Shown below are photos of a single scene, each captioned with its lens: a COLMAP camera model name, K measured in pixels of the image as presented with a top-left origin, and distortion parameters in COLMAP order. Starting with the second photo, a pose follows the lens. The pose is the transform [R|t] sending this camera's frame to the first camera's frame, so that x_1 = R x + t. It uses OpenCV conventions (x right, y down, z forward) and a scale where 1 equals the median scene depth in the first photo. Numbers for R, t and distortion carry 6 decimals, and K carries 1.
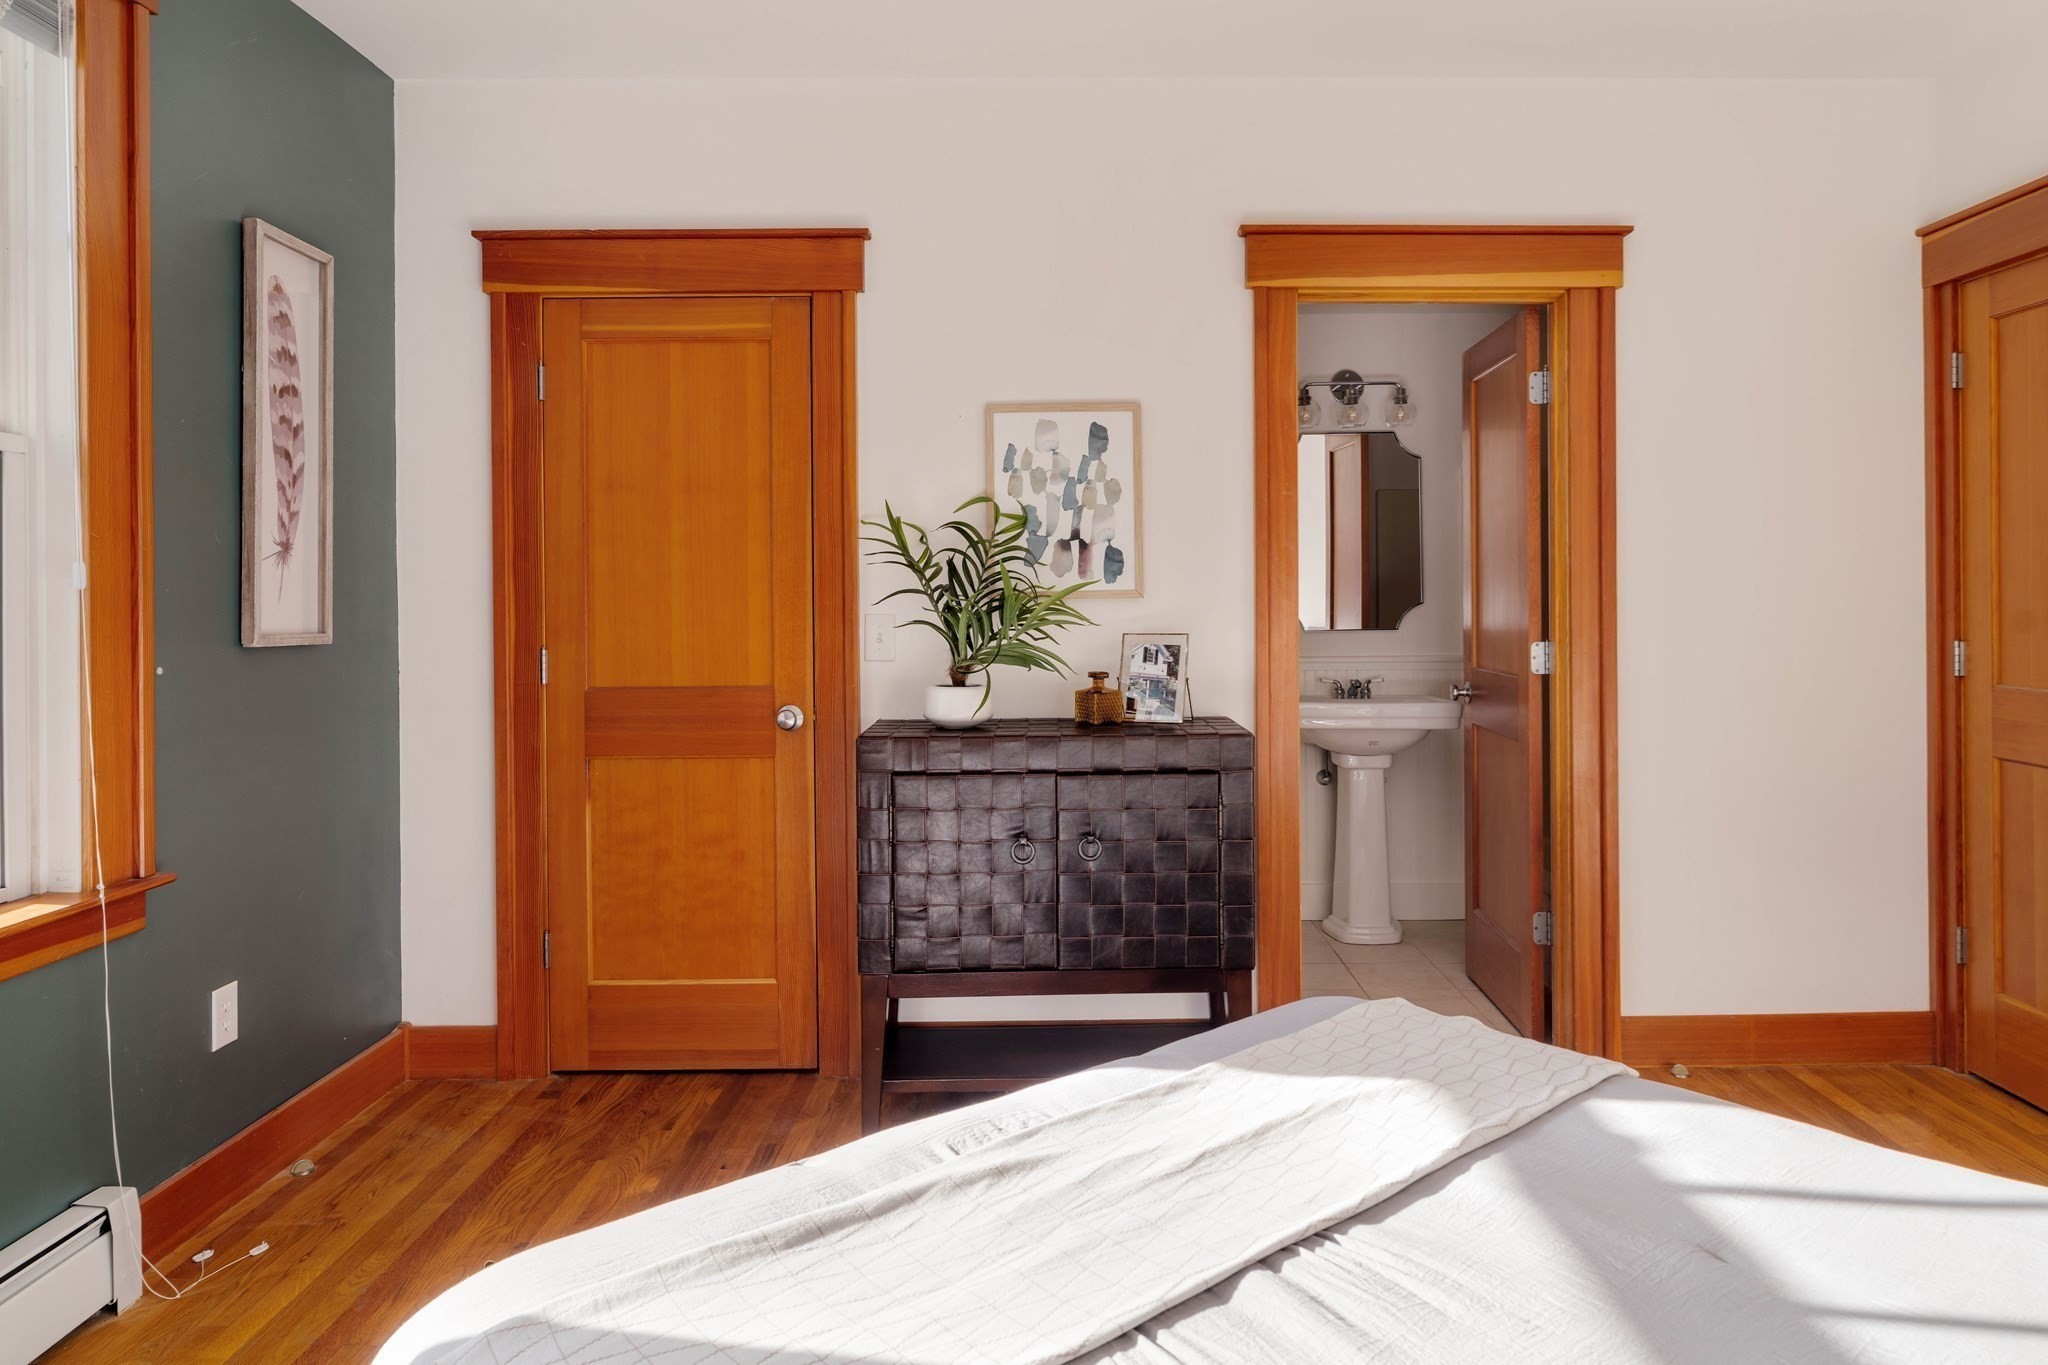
lens RADIAL K [[1335.9, 0, 1062.9], [0, 1335.9, 586.4], [0, 0, 1]] dist [-0.003022, 0.001977]
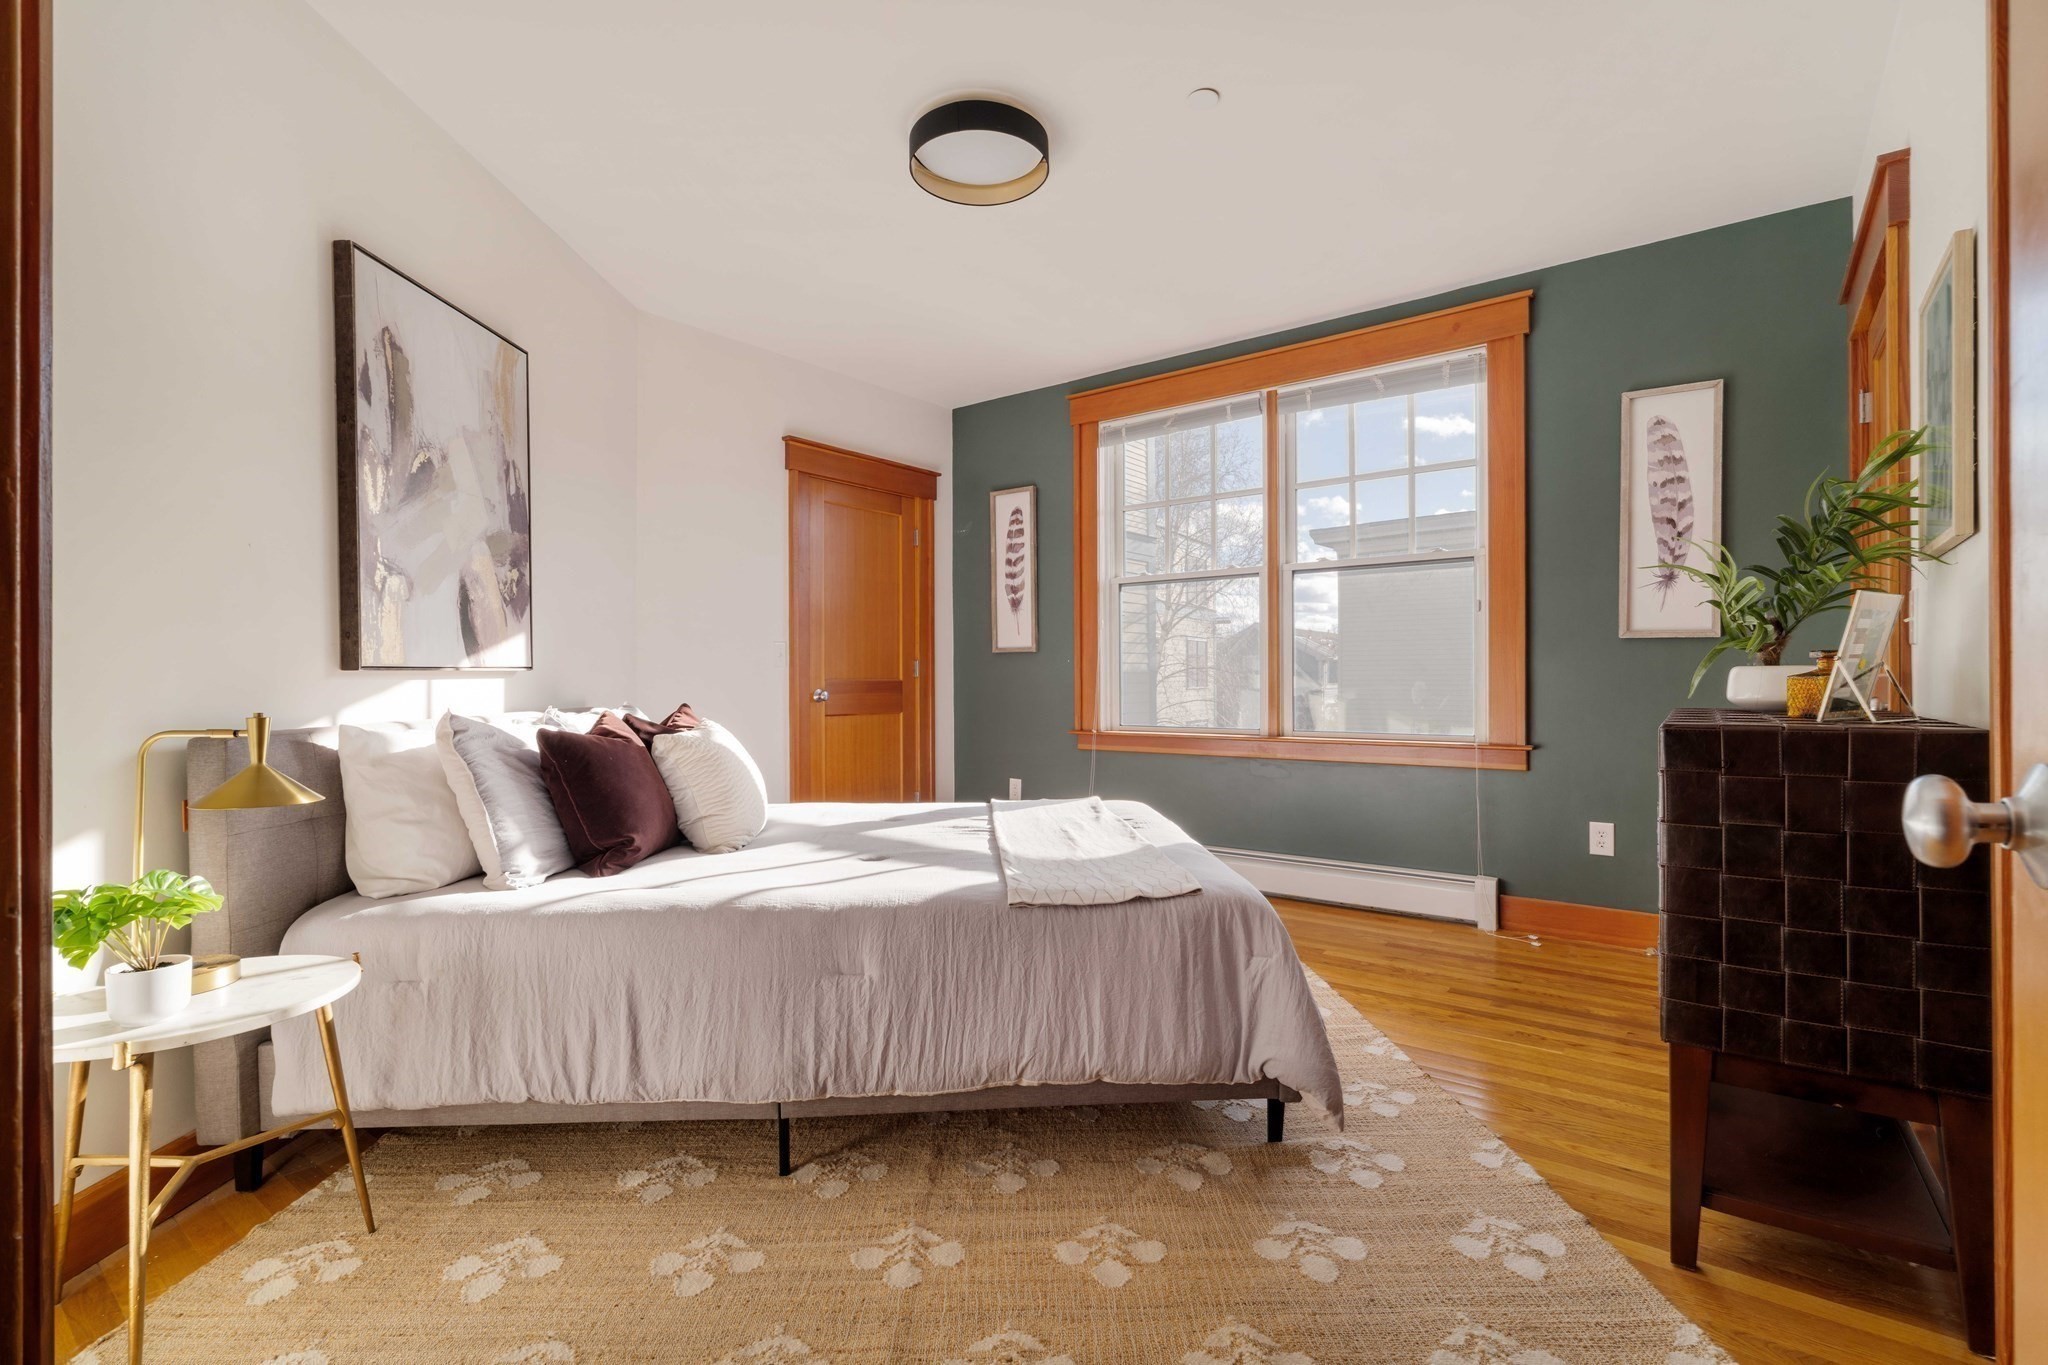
lens RADIAL K [[937.6, 0, 1032.1], [0, 937.6, 659.9], [0, 0, 1]] dist [-0.001978, 0.000939]
pose [[-0.610181, -0.007008, -0.792231, 0.713950], [0.010383, 0.999804, -0.016841, 0.073508], [0.792194, -0.018502, -0.609988, 0.961188]]
